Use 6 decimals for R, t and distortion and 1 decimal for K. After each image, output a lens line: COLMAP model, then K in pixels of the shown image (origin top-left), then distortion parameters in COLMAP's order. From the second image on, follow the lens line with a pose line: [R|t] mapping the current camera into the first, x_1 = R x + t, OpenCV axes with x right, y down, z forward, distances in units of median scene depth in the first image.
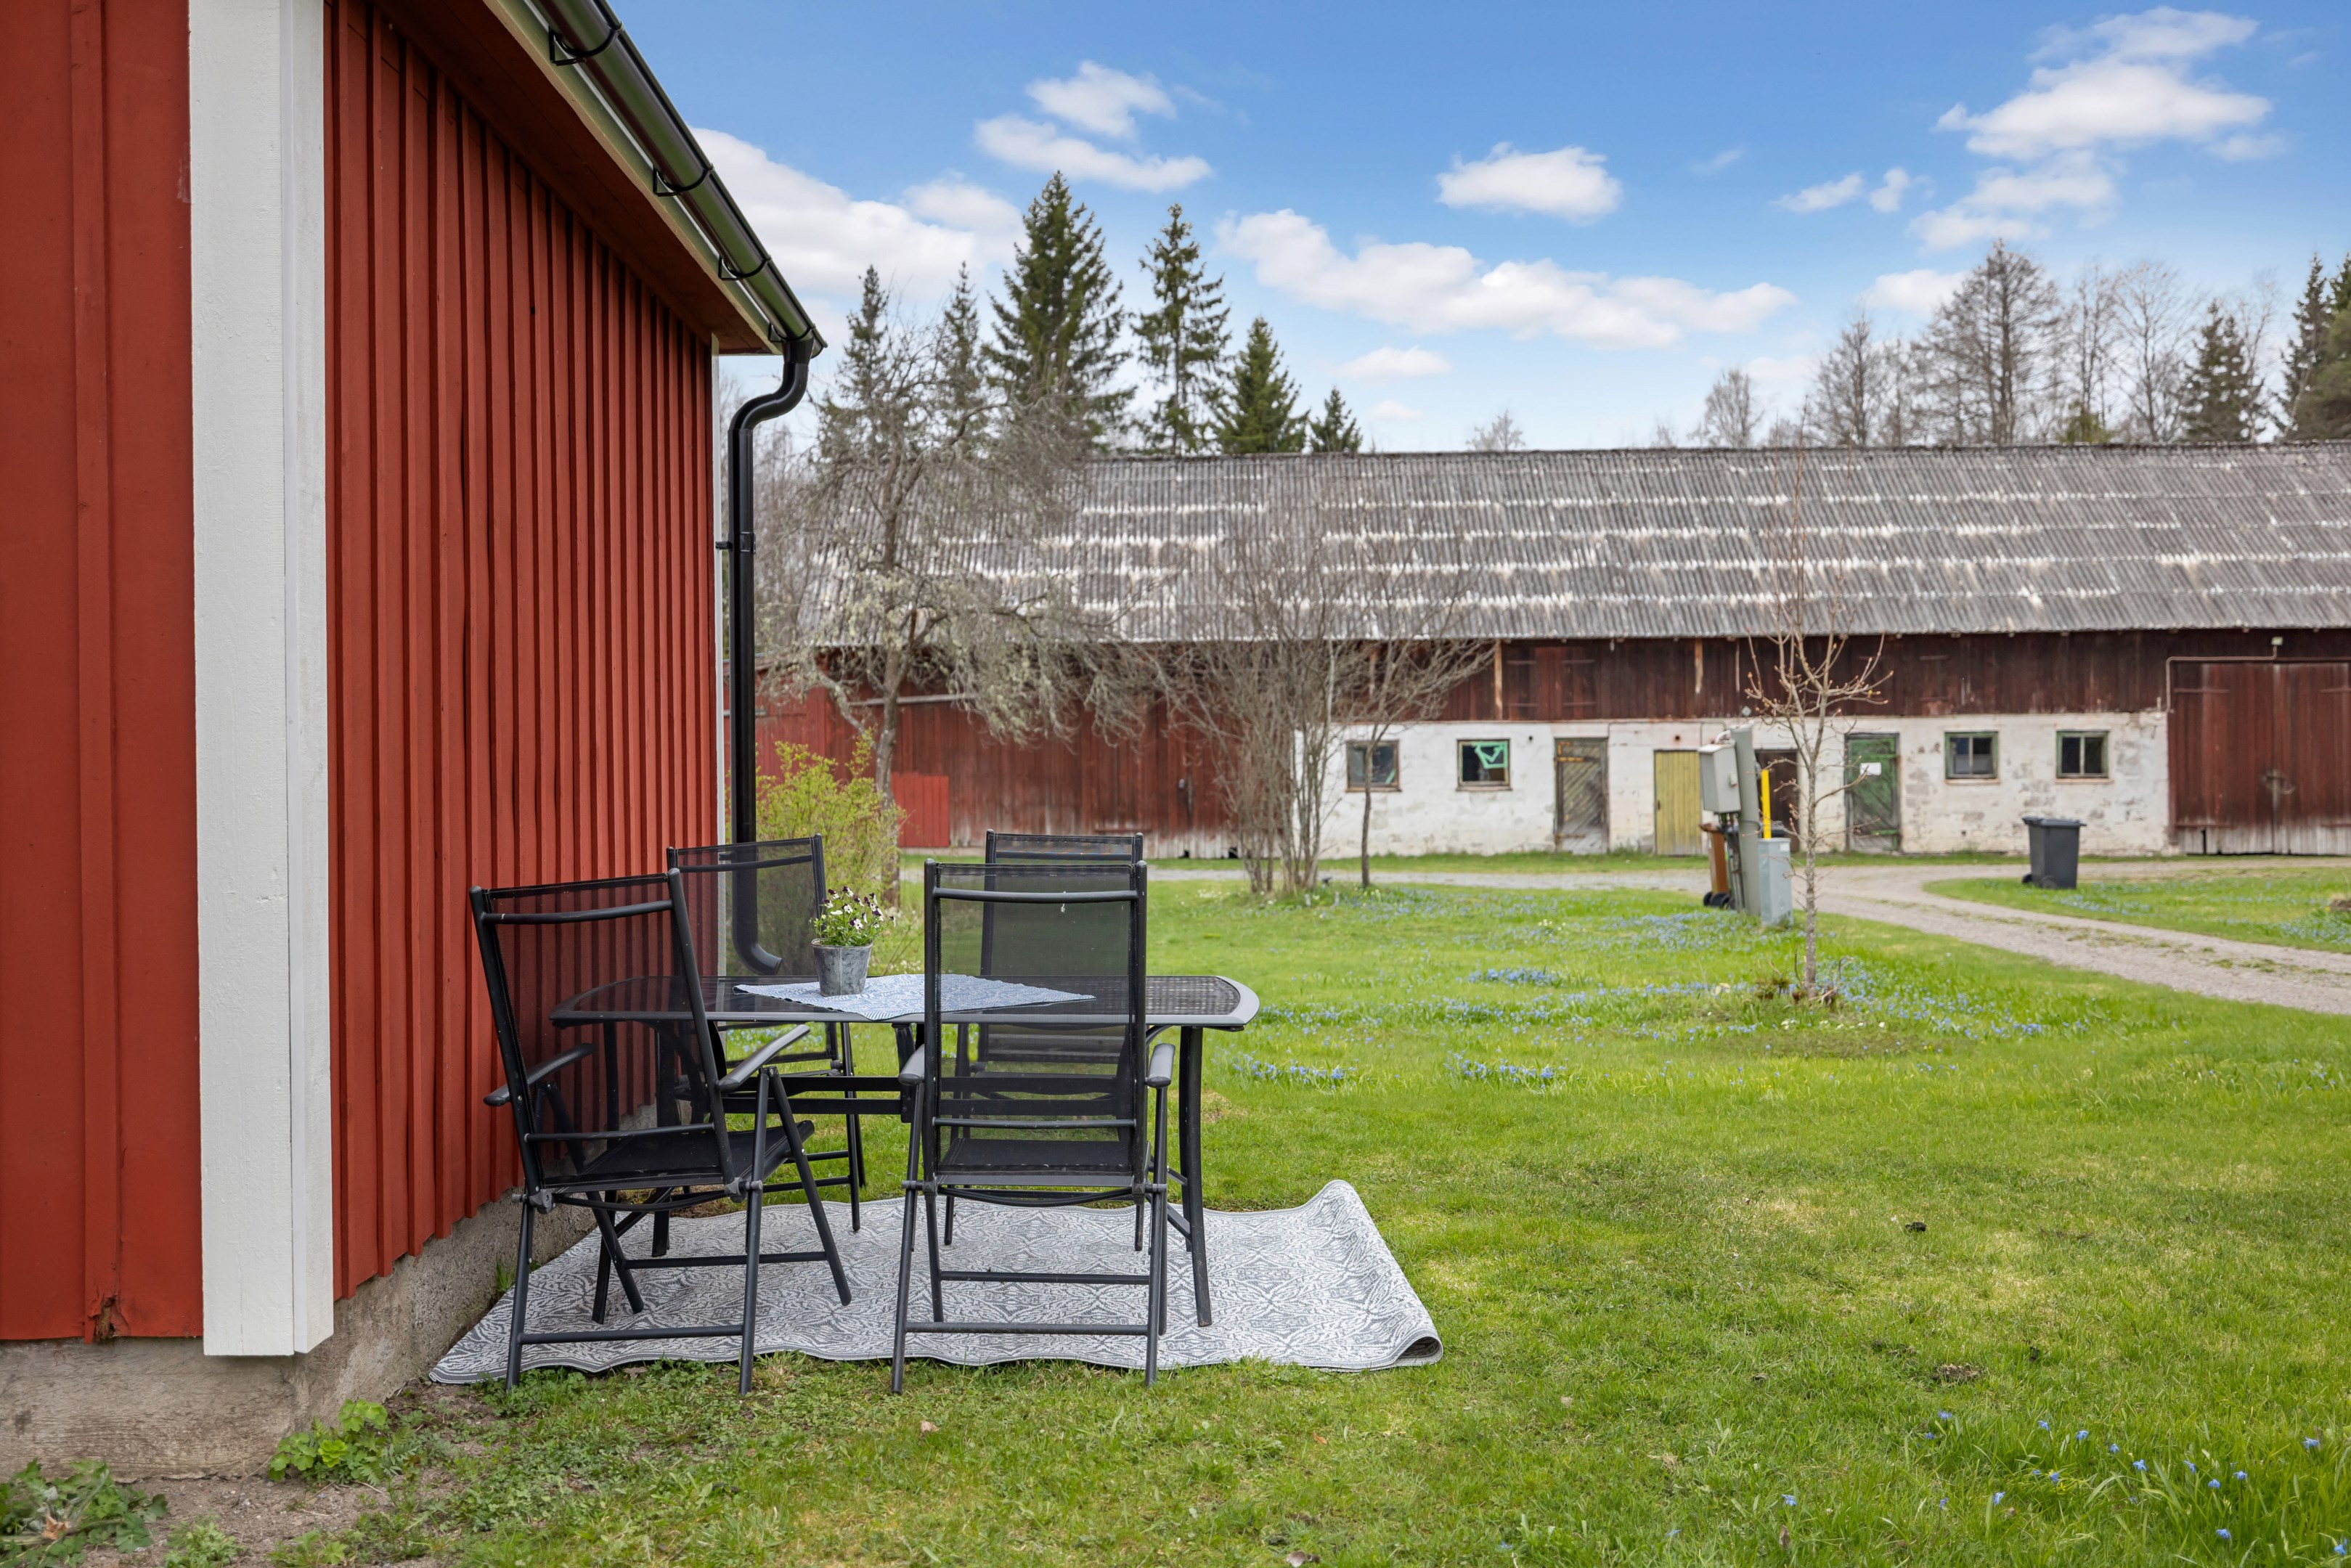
lens RADIAL K [[2268.3, 0, 1169.2], [0, 2268.3, 788.2], [0, 0, 1]] dist [-0.000053, 0.000000]
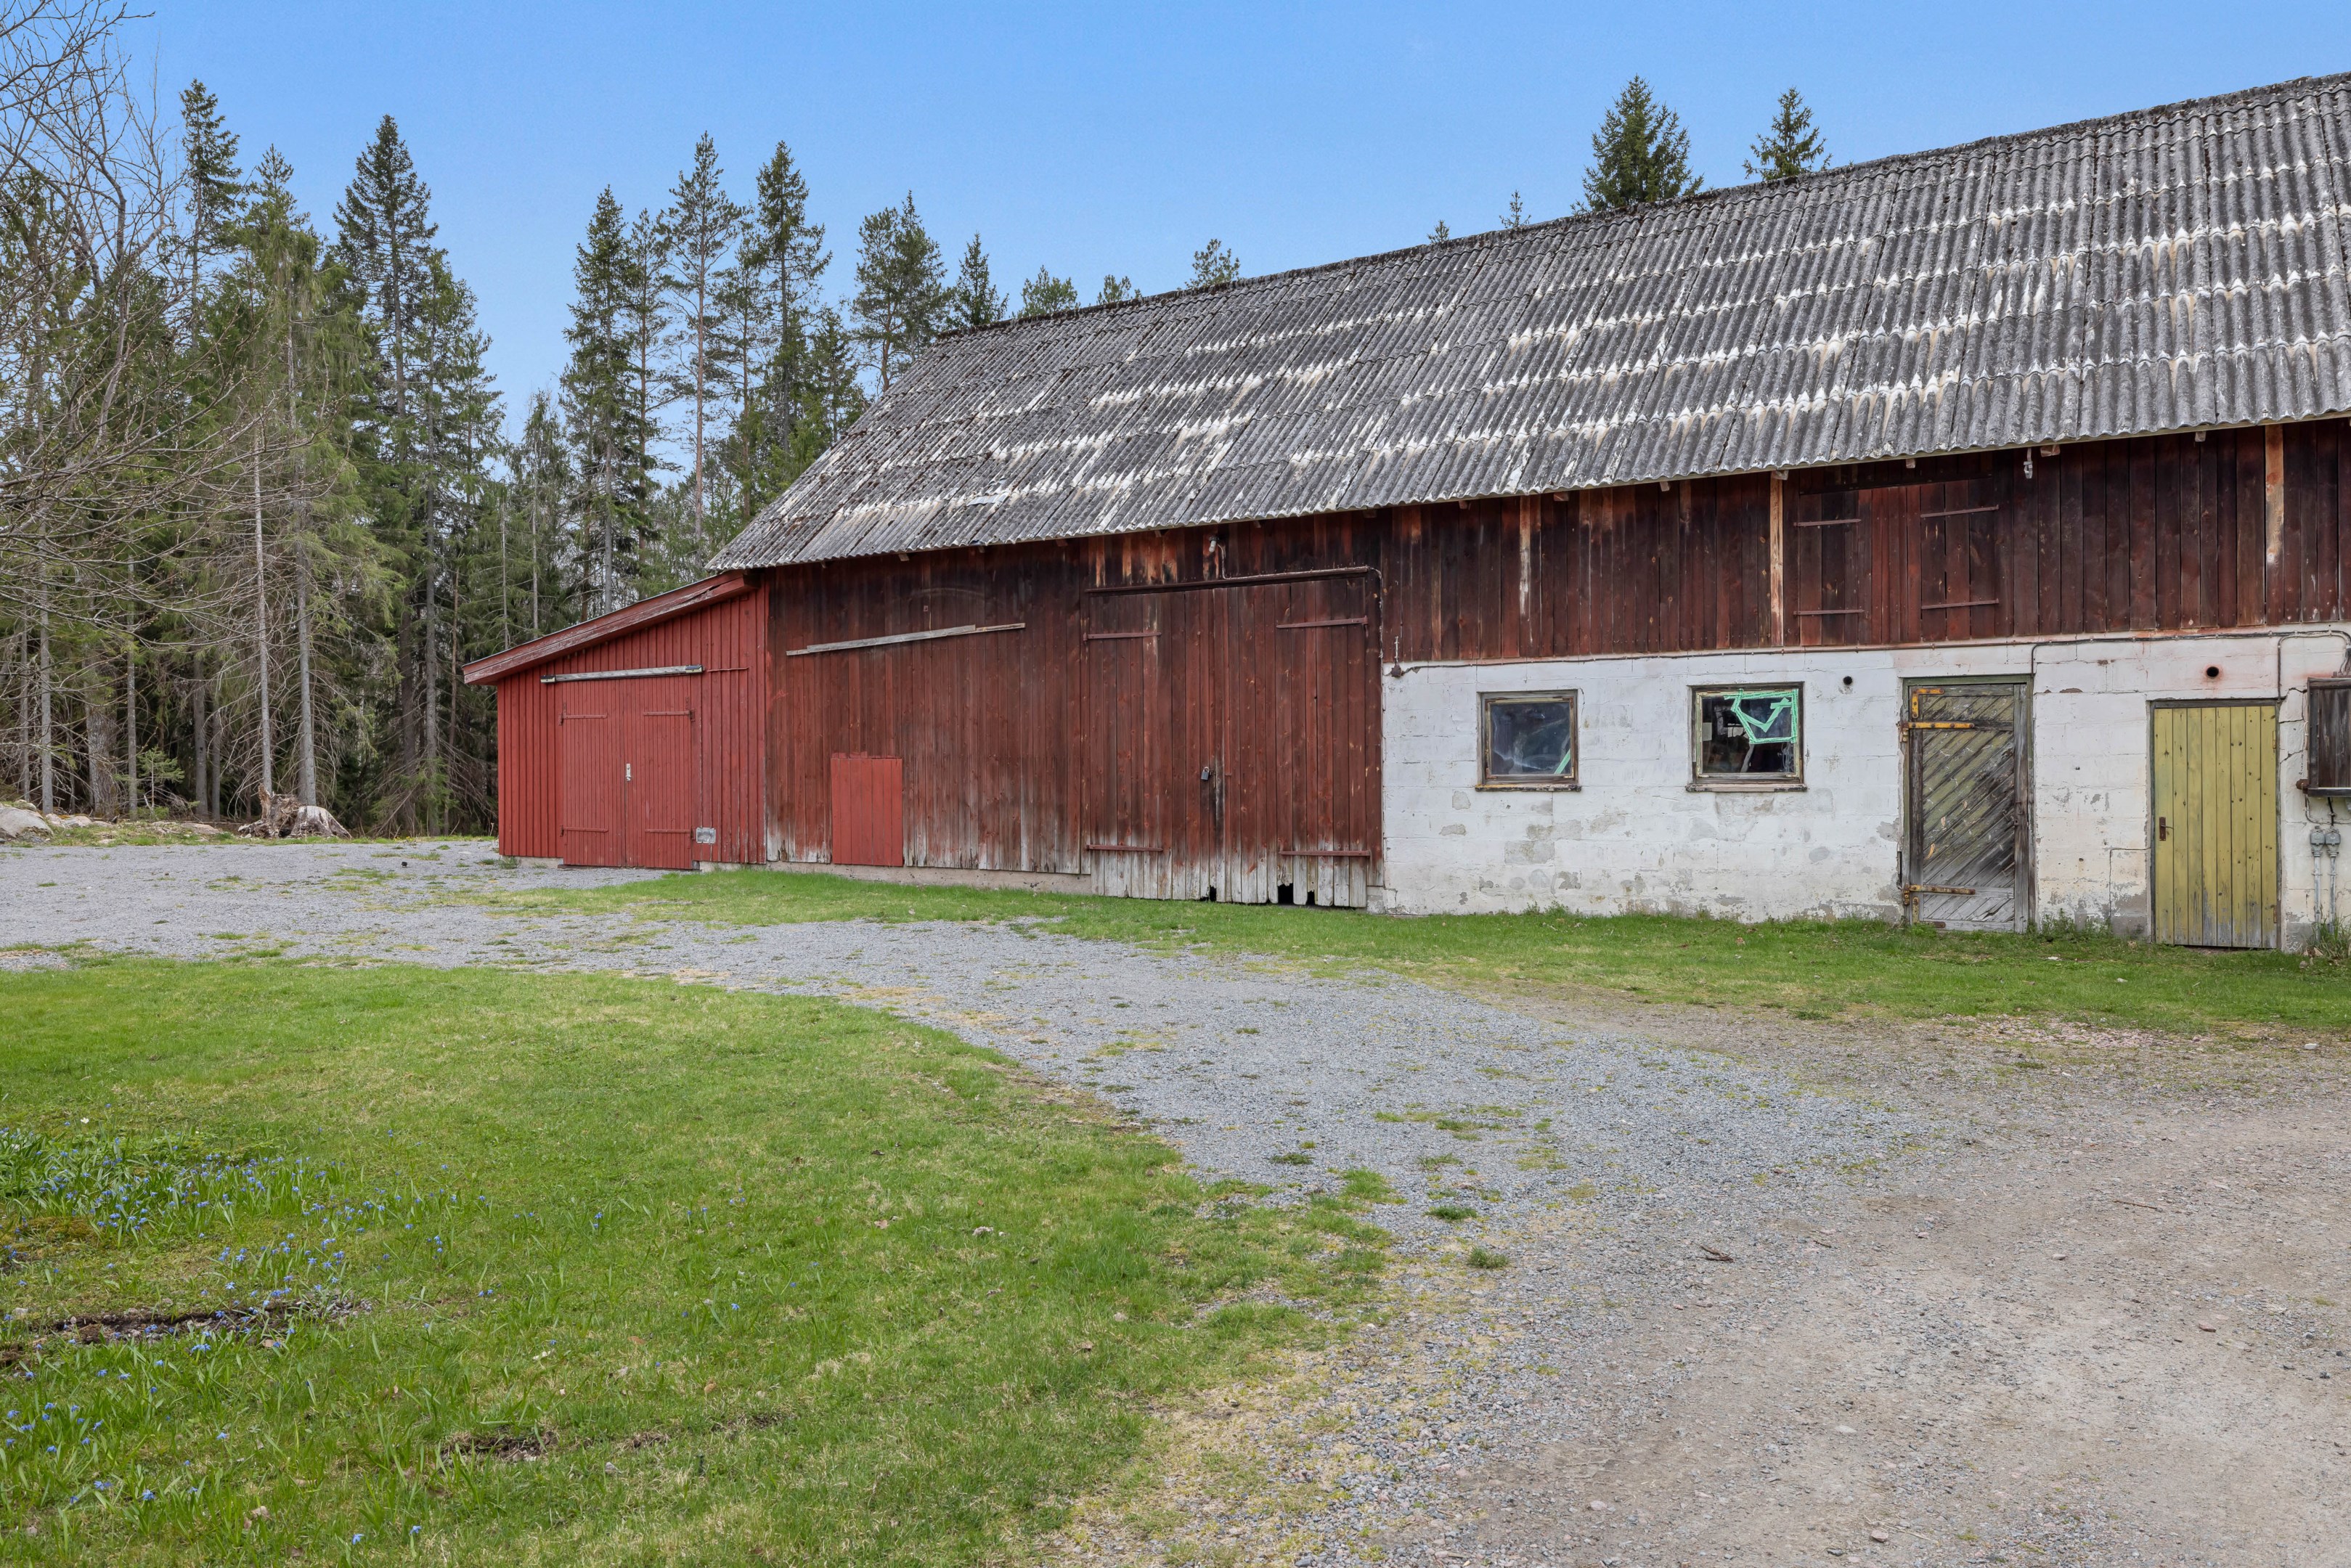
lens RADIAL K [[1658.7, 0, 1179.5], [0, 1658.7, 778.3], [0, 0, 1]] dist [0.014213, 0.000649]
pose [[0.864016, 0.008102, -0.503400, 0.213553], [-0.009726, 0.999953, -0.000600, -0.000095], [0.503371, 0.005414, 0.864053, 0.628521]]
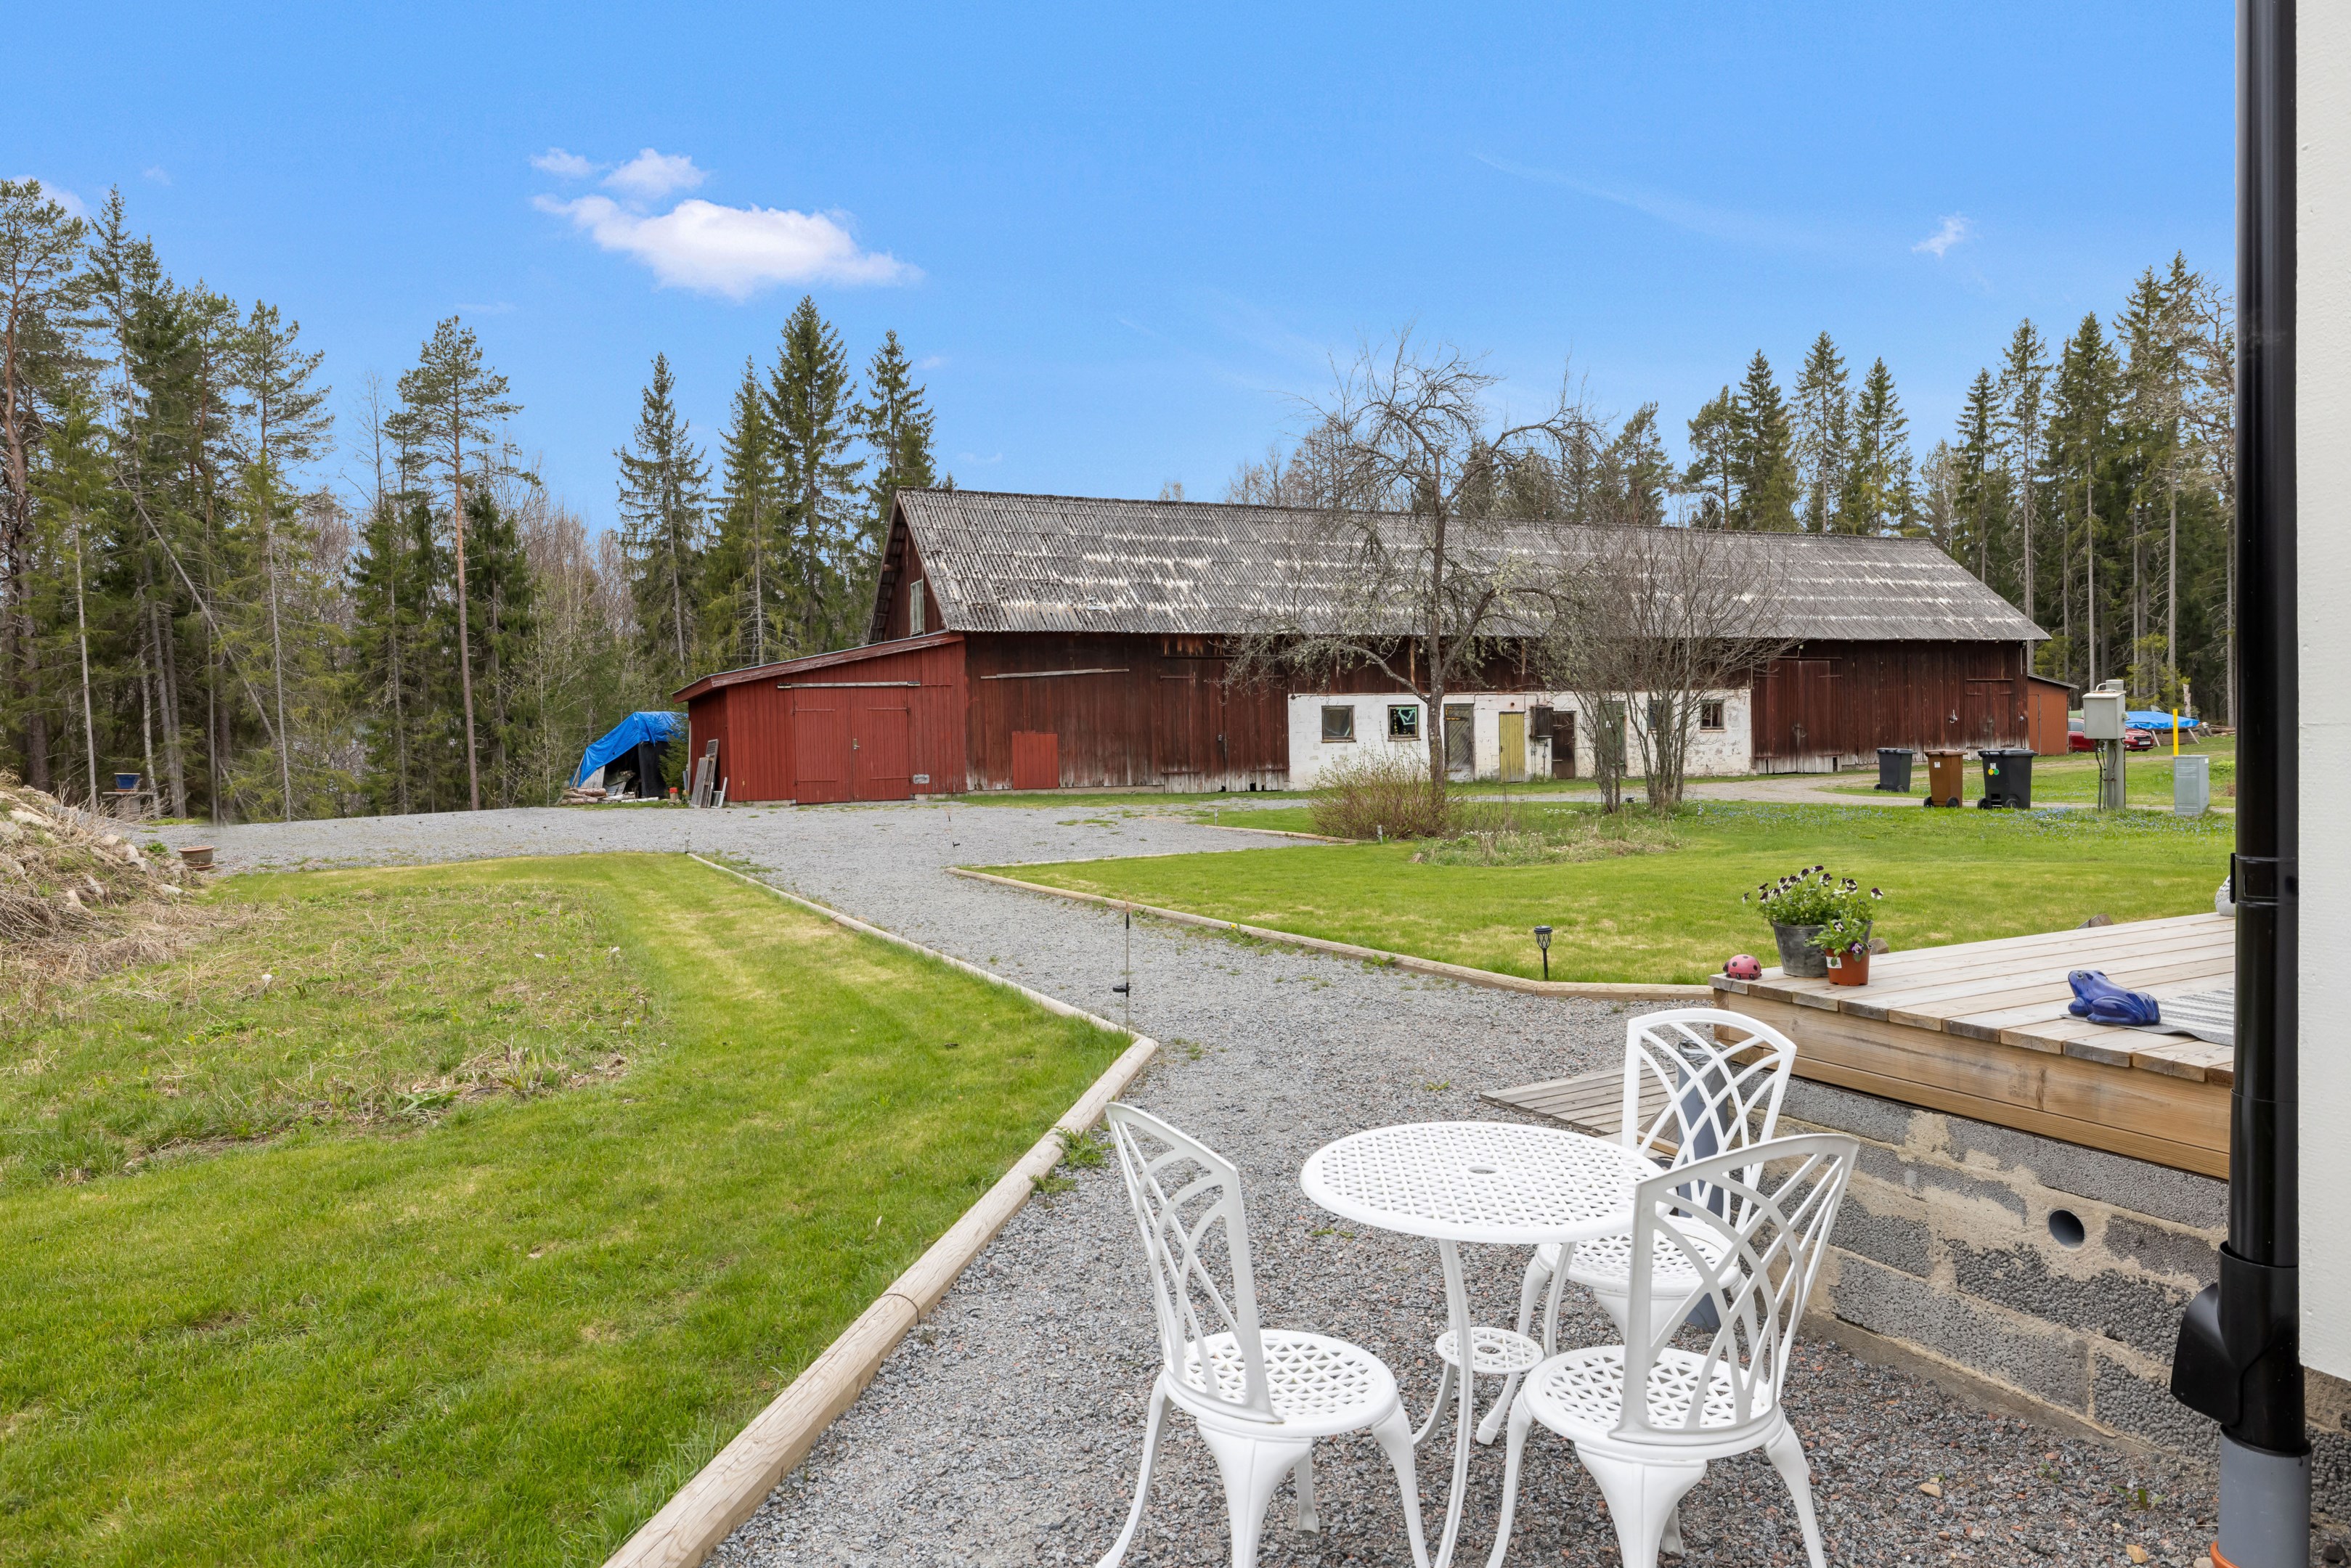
lens RADIAL K [[1436.8, 0, 1181.7], [0, 1436.8, 782.6], [0, 0, 1]] dist [-0.004494, -0.000182]
pose [[0.904706, -0.023288, 0.425399, -0.385428], [0.015975, 0.999657, 0.020751, 0.006732], [-0.425737, -0.011978, 0.904768, 0.222920]]
